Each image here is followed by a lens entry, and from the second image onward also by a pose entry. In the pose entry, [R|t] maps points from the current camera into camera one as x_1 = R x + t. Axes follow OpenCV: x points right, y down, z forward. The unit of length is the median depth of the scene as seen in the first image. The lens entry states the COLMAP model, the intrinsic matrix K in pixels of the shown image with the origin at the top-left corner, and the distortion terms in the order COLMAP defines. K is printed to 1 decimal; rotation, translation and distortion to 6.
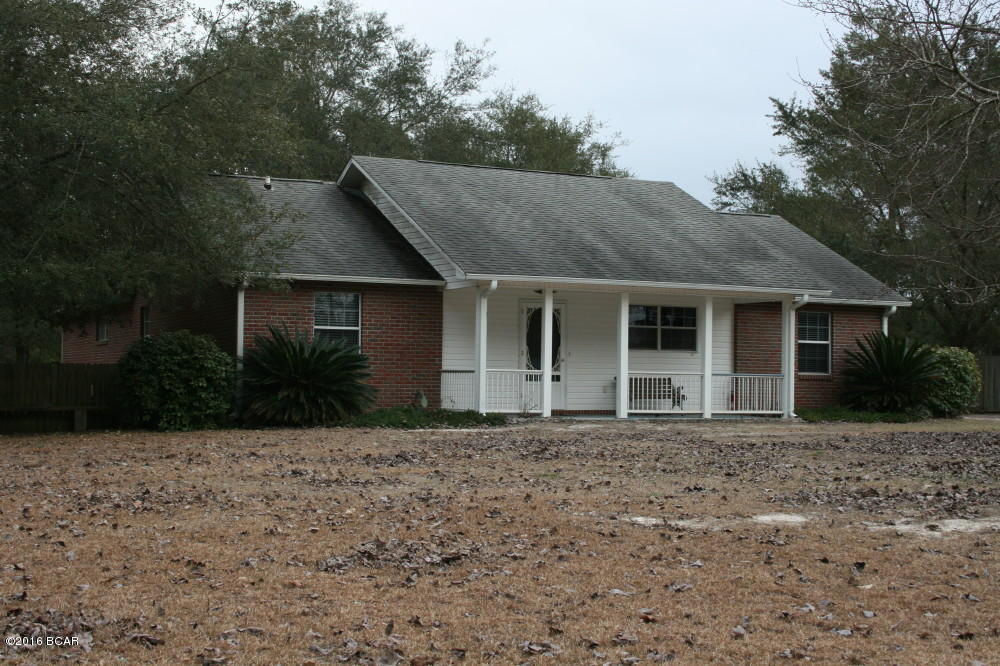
lens RADIAL K [[1490.2, 0, 500.0], [0, 1490.2, 333.0], [0, 0, 1]] dist [-0.025135, -0.055250]
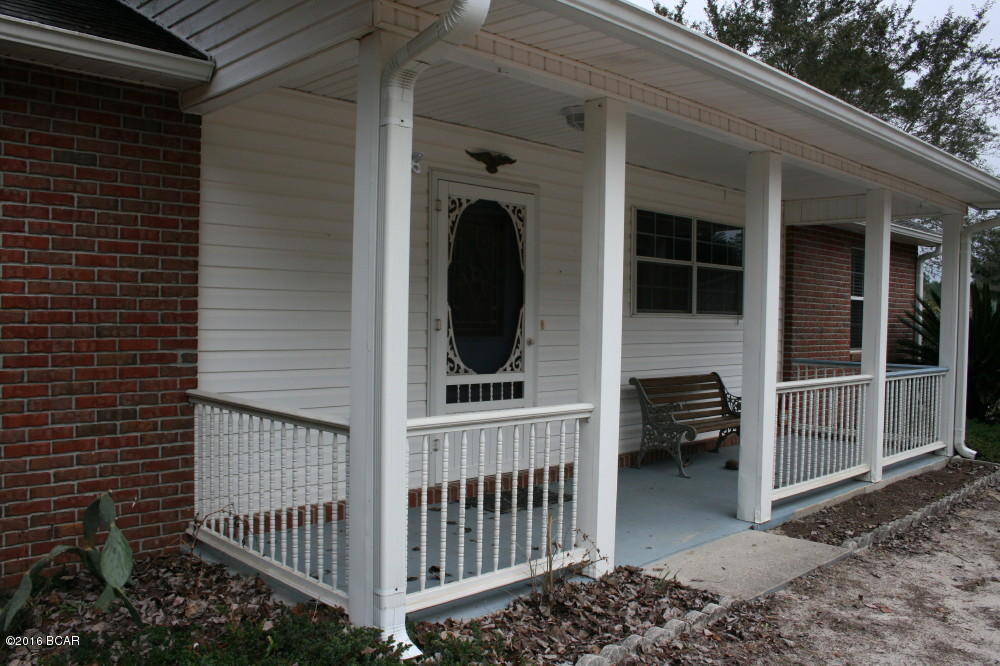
lens RADIAL K [[822.3, 0, 500.0], [0, 822.3, 333.0], [0, 0, 1]] dist [-0.150317, 0.114367]
pose [[0.952816, -0.004061, 0.303522, -0.029315], [-0.014339, 0.998192, 0.058367, 0.003752], [-0.303211, -0.059965, 0.951035, 0.799689]]
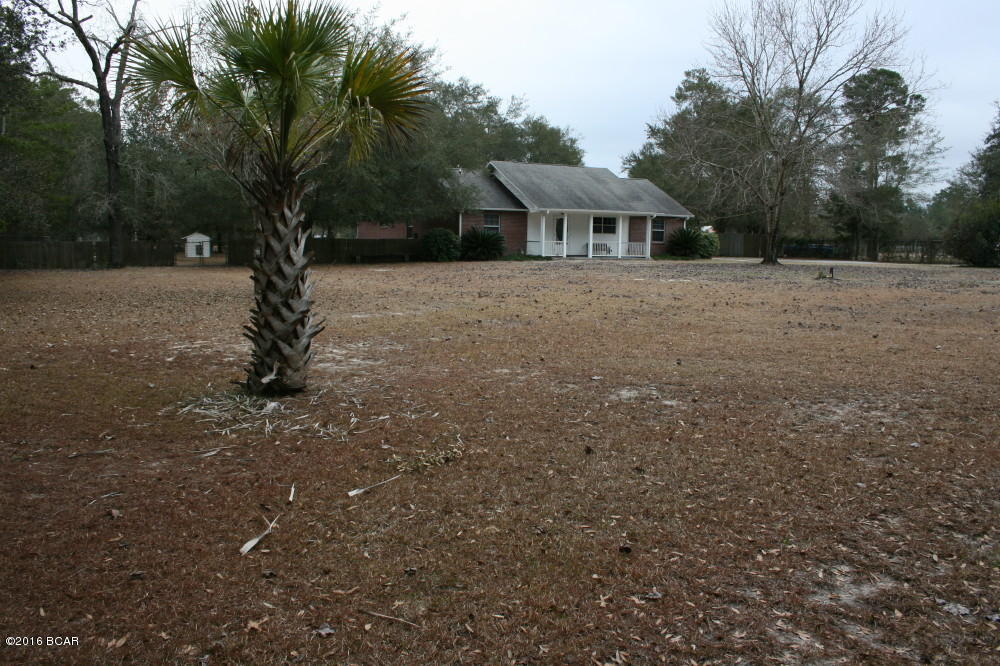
lens RADIAL K [[822.3, 0, 500.0], [0, 822.3, 333.0], [0, 0, 1]] dist [-0.150317, 0.114367]
pose [[0.999994, 0.002313, 0.002719, -0.090113], [-0.002697, 0.988553, 0.150852, -0.035486], [-0.002339, -0.150859, 0.988553, -0.550121]]
